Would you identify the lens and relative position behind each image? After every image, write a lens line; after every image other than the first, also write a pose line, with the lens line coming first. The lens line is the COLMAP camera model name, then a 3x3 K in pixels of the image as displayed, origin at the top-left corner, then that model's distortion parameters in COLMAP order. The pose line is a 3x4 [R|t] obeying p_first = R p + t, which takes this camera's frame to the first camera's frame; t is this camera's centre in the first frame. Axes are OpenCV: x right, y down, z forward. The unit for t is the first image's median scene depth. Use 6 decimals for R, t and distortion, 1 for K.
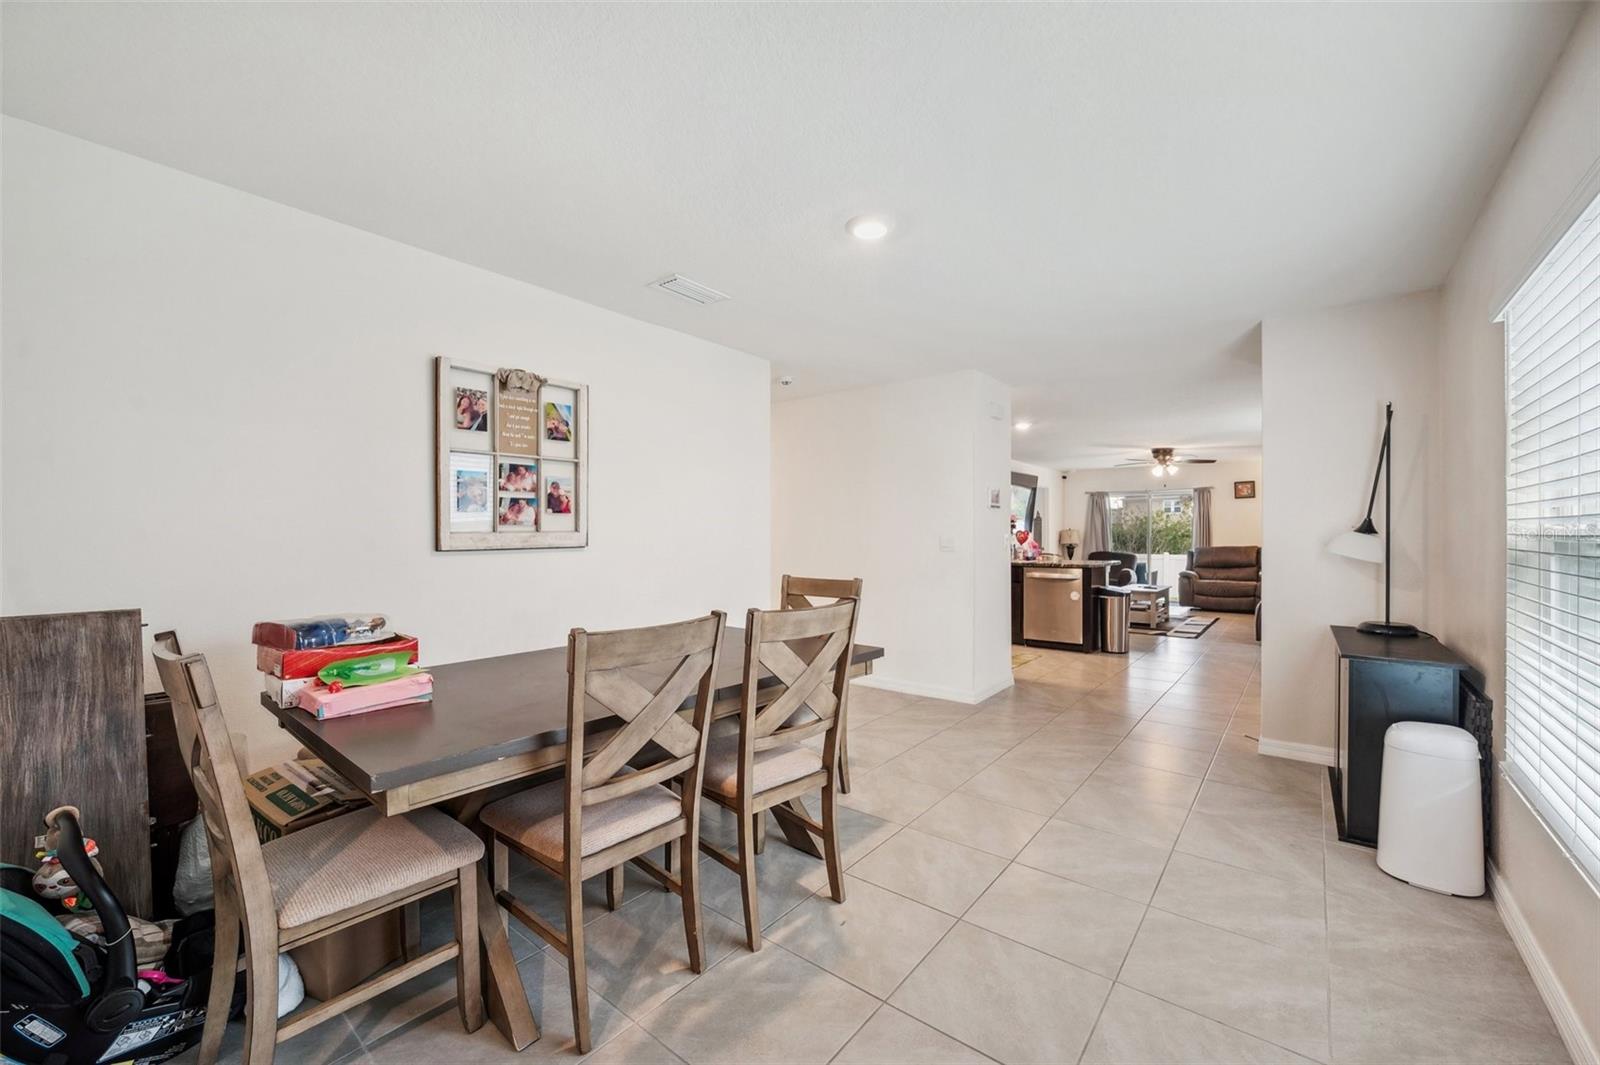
lens RADIAL K [[638.8, 0, 802.3], [0, 638.8, 529.9], [0, 0, 1]] dist [0.000142, 0.000025]
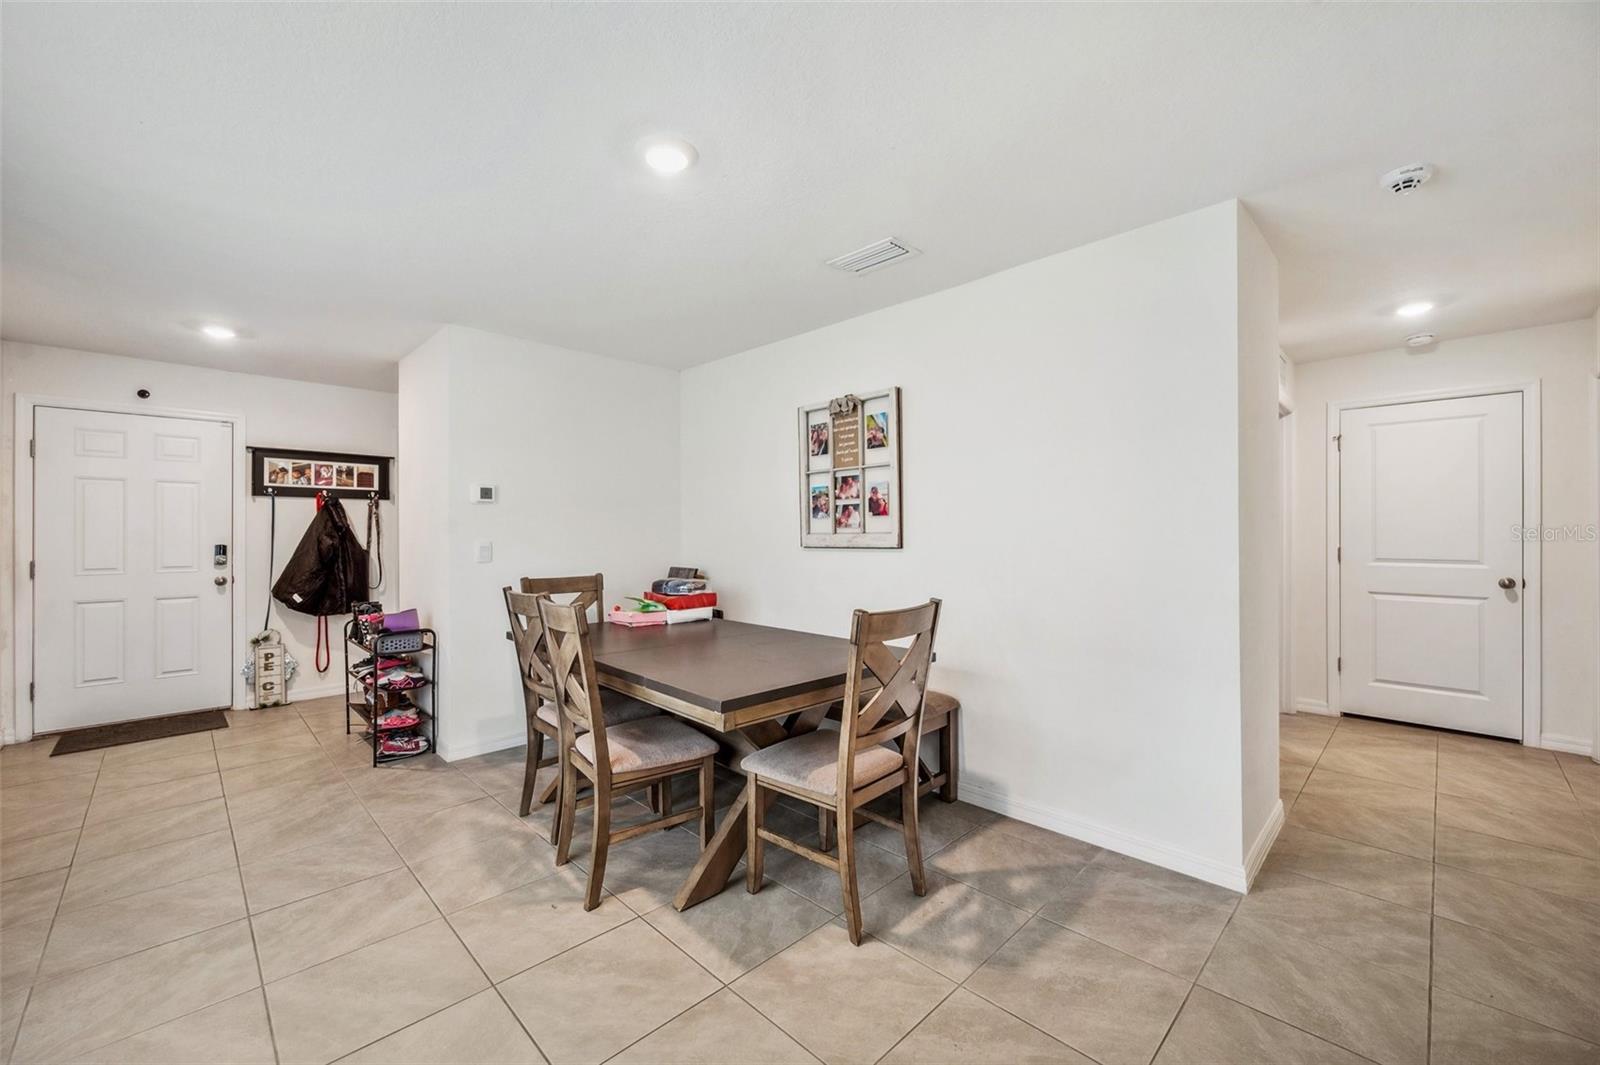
lens RADIAL K [[638.8, 0, 802.3], [0, 638.8, 529.9], [0, 0, 1]] dist [0.000142, 0.000025]
pose [[-0.112125, -0.003419, -0.993688, 0.732169], [0.005527, 0.999976, -0.004065, 0.001092], [0.993679, -0.005948, -0.112104, 1.049919]]
